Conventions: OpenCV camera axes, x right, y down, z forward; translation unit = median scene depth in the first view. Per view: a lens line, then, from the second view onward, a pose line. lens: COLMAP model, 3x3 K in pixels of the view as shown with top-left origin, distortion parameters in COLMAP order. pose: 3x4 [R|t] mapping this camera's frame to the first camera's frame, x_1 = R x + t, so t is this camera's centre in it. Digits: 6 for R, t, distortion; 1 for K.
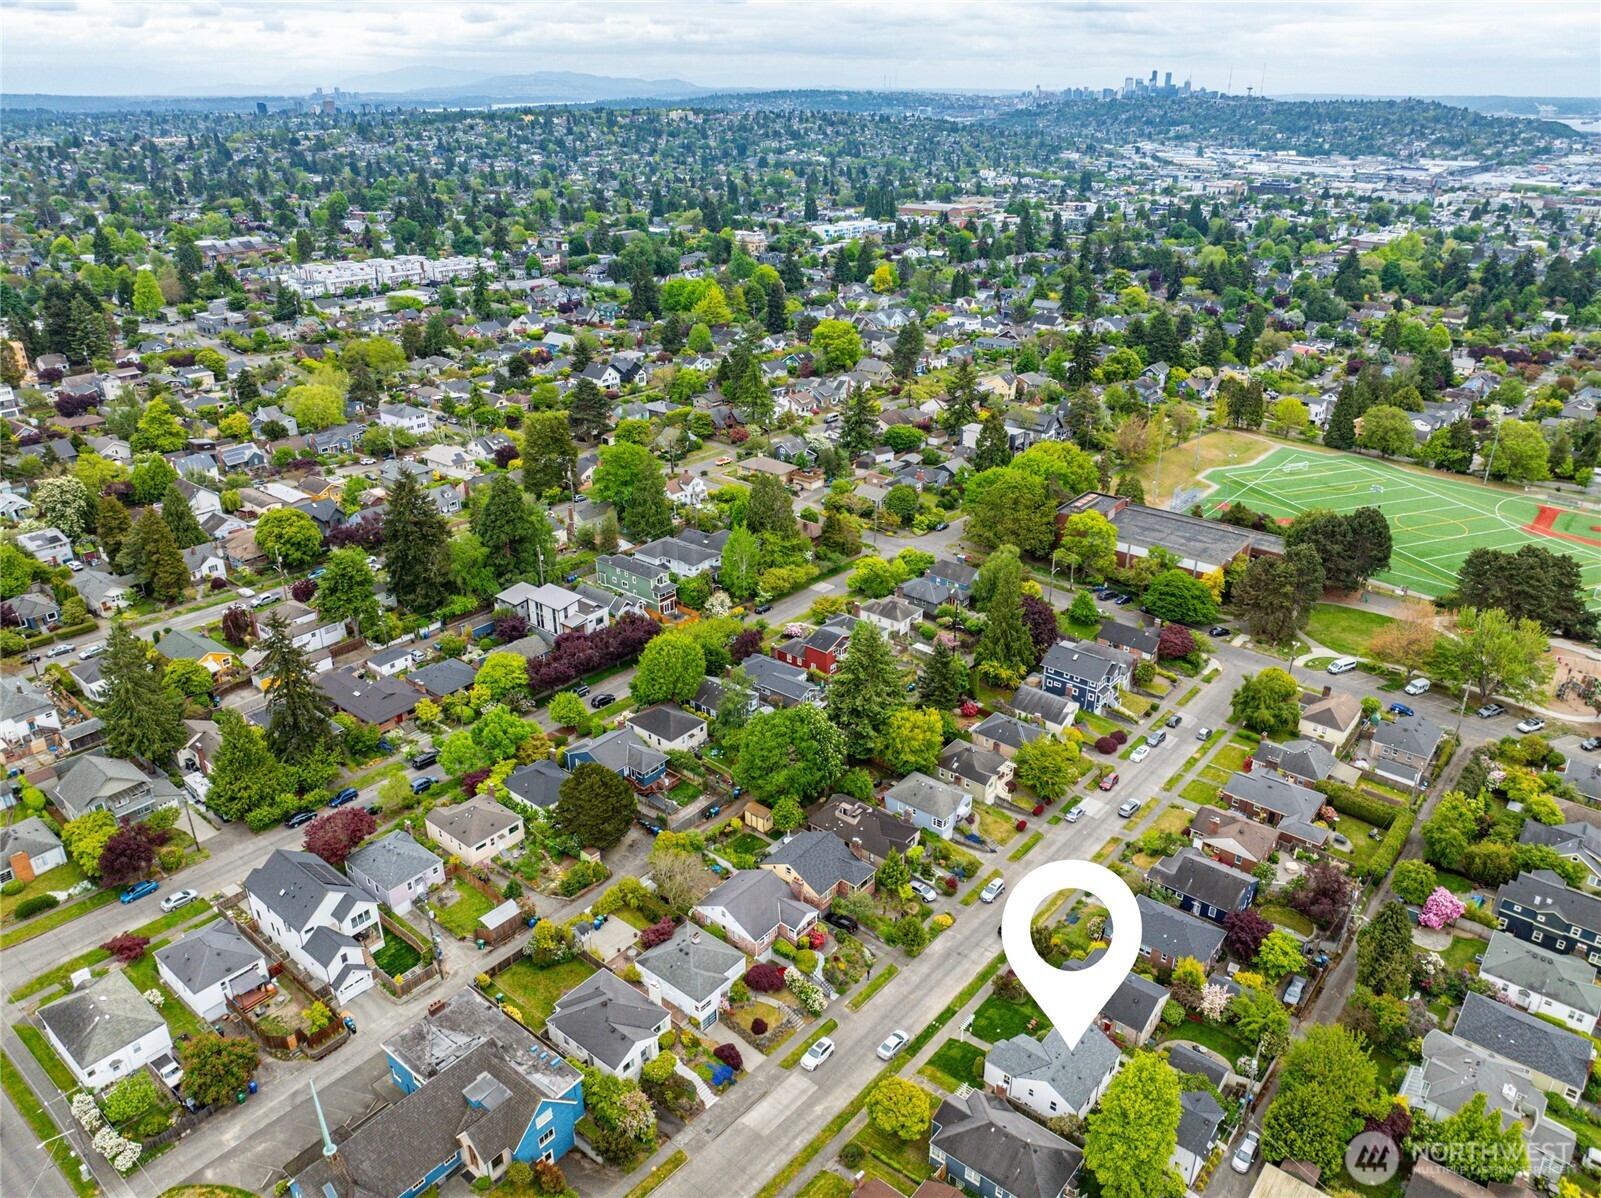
lens RADIAL K [[1123.4, 0, 800.5], [0, 1123.4, 599.0], [0, 0, 1]] dist [-0.039258, 0.002802]
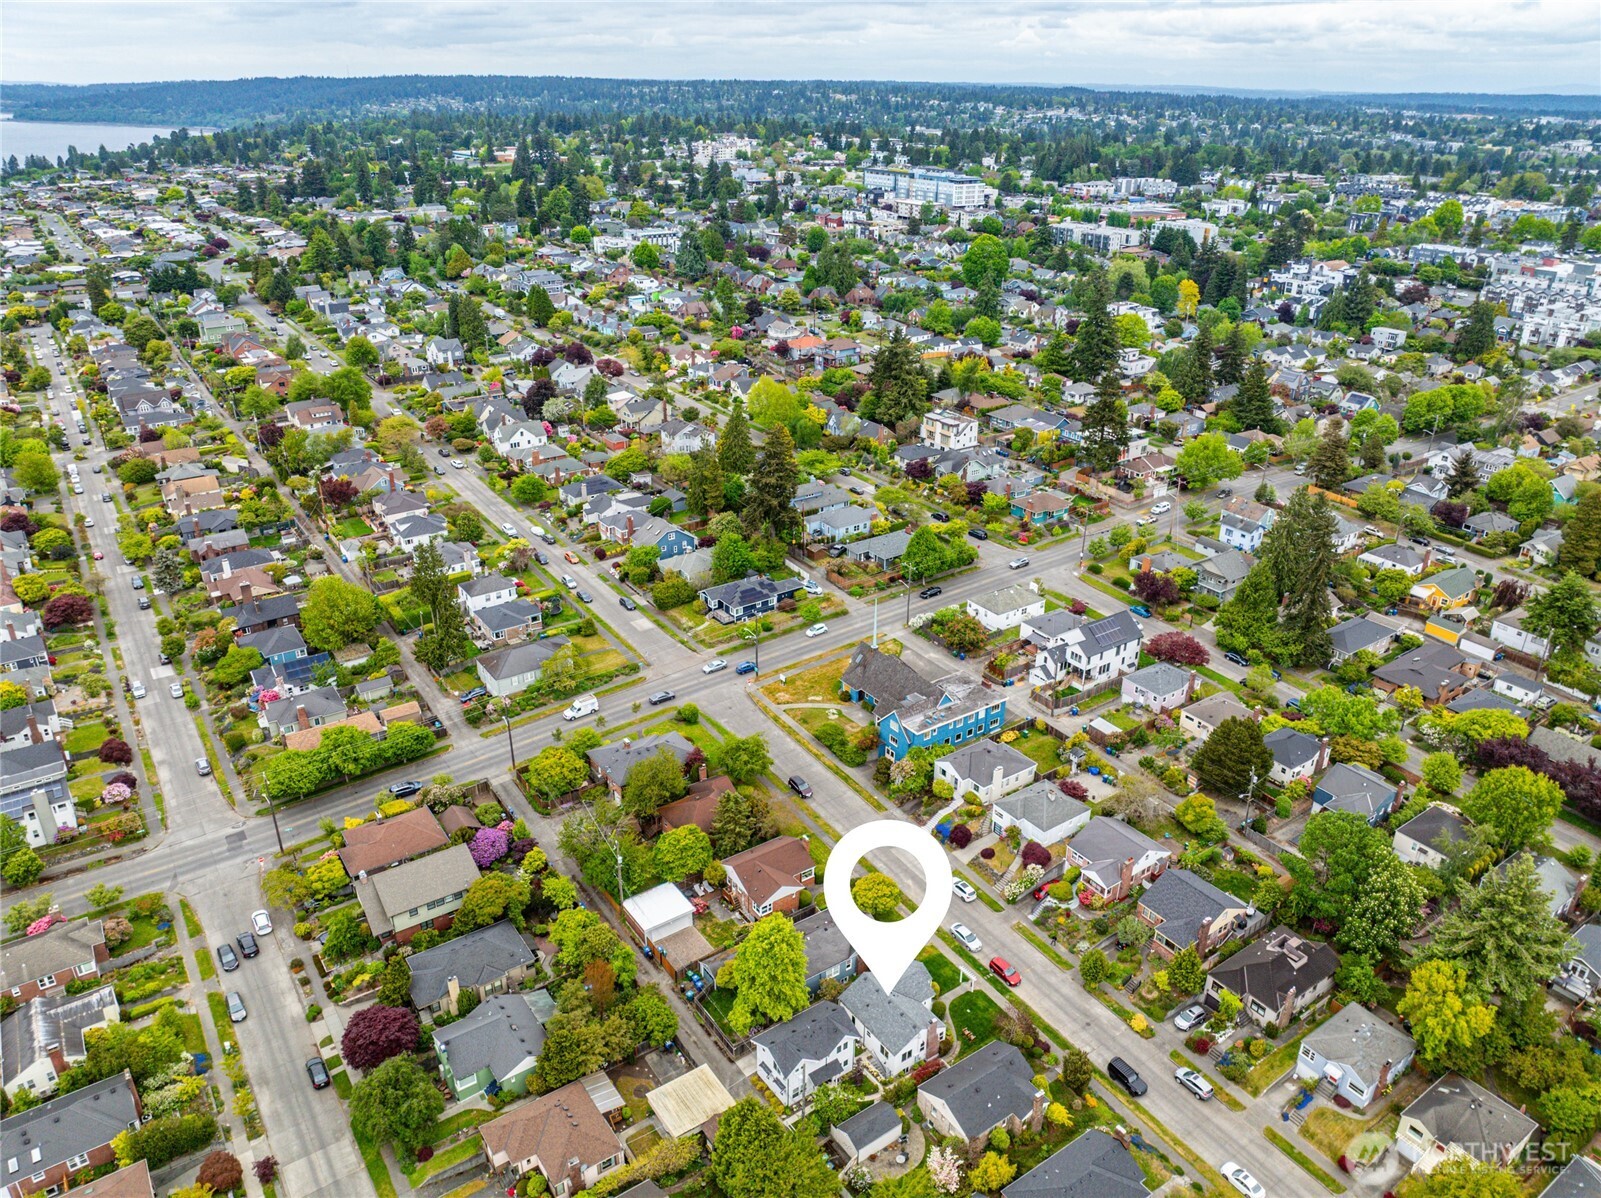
lens RADIAL K [[1123.4, 0, 800.5], [0, 1123.4, 599.0], [0, 0, 1]] dist [-0.039258, 0.002802]
pose [[-0.270142, 0.404064, -0.873931, 0.472458], [-0.409215, 0.773433, 0.484091, -0.164783], [0.871531, 0.488399, -0.043588, 0.359885]]
